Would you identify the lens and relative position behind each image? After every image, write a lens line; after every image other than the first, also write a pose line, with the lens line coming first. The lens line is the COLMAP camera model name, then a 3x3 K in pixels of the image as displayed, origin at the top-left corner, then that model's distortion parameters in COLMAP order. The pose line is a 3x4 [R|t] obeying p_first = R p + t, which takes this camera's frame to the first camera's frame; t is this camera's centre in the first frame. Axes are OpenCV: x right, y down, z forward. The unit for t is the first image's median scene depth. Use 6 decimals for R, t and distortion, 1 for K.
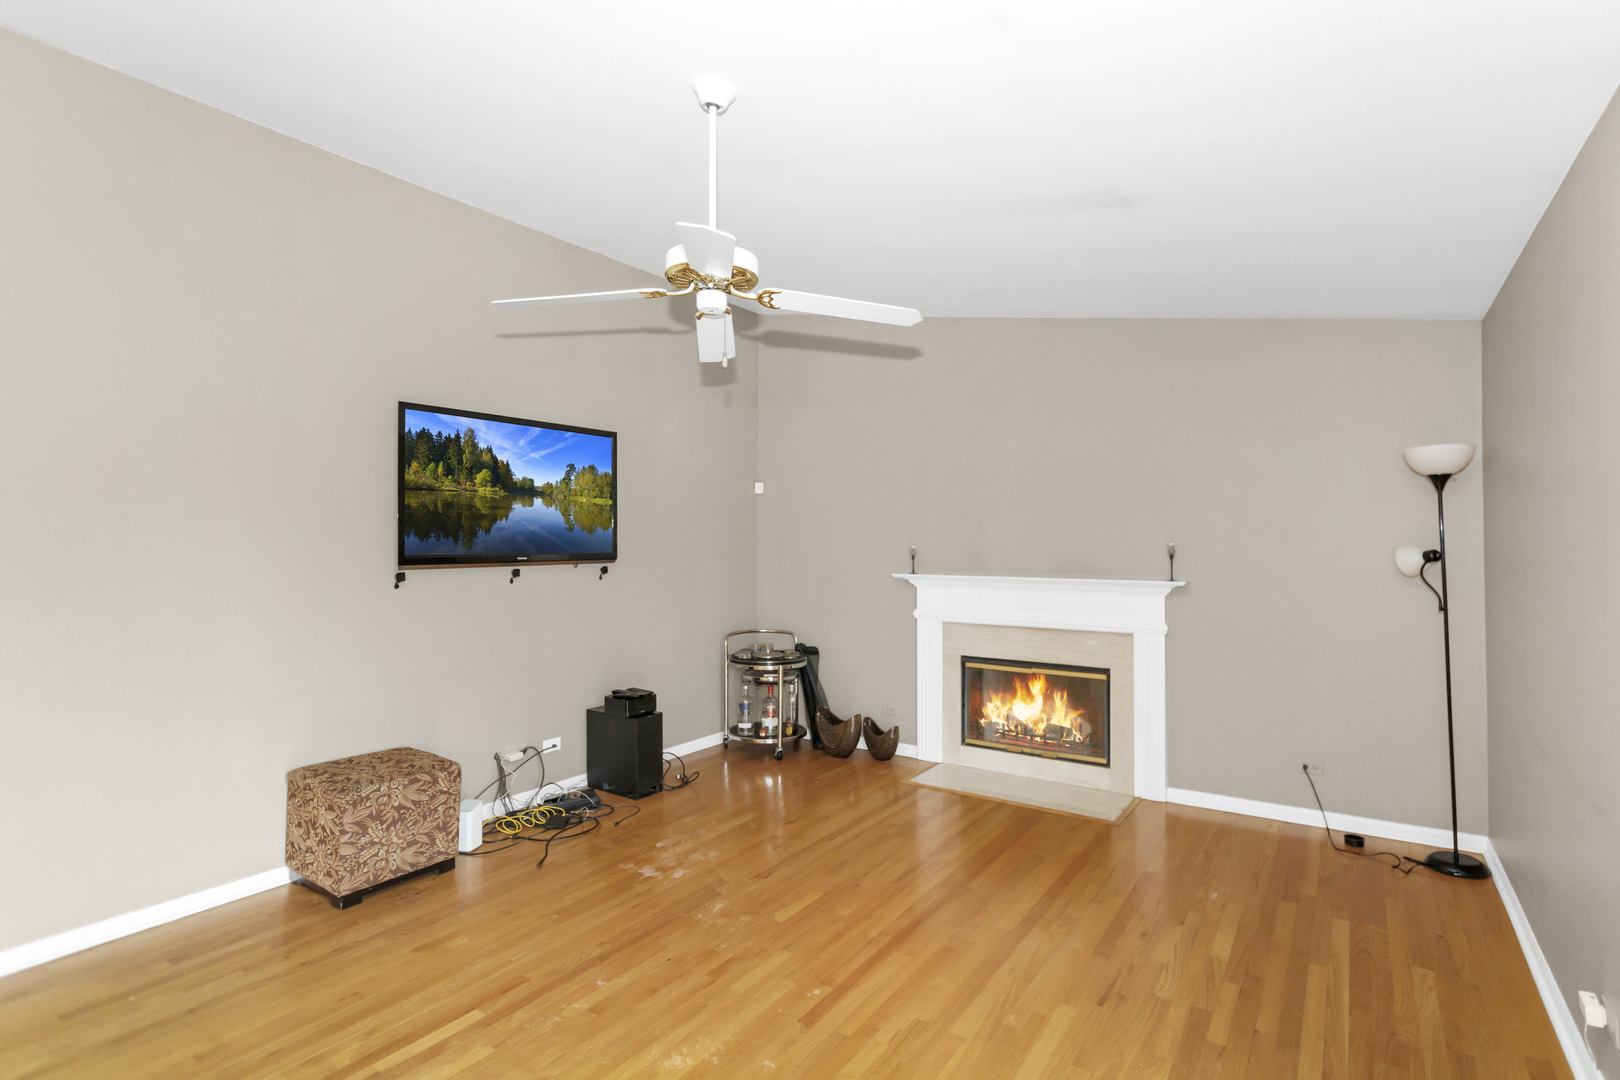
lens RADIAL K [[777.6, 0, 826.5], [0, 777.6, 528.6], [0, 0, 1]] dist [-0.000381, 0.002259]
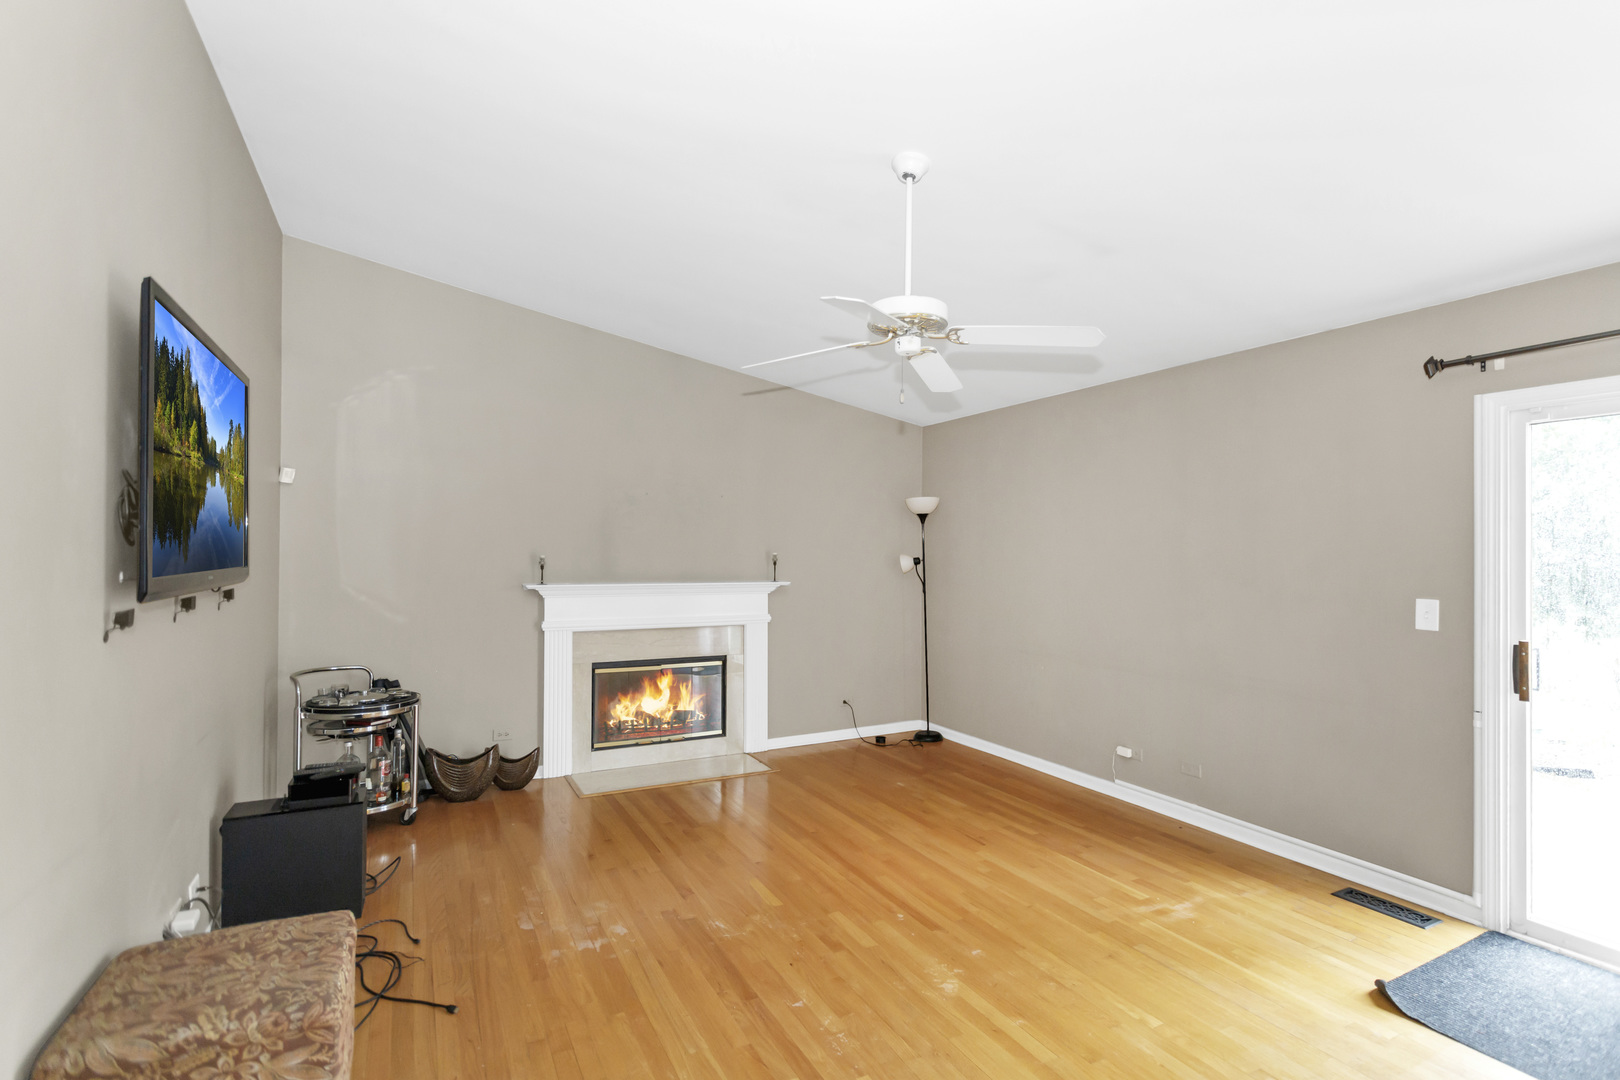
lens RADIAL K [[777.6, 0, 812.5], [0, 777.6, 538.1], [0, 0, 1]] dist [-0.000381, 0.002259]
pose [[0.475532, 0.019258, 0.879488, -0.687359], [-0.021705, 0.999713, -0.010155, 0.005593], [-0.879431, -0.014261, 0.475814, 0.315676]]
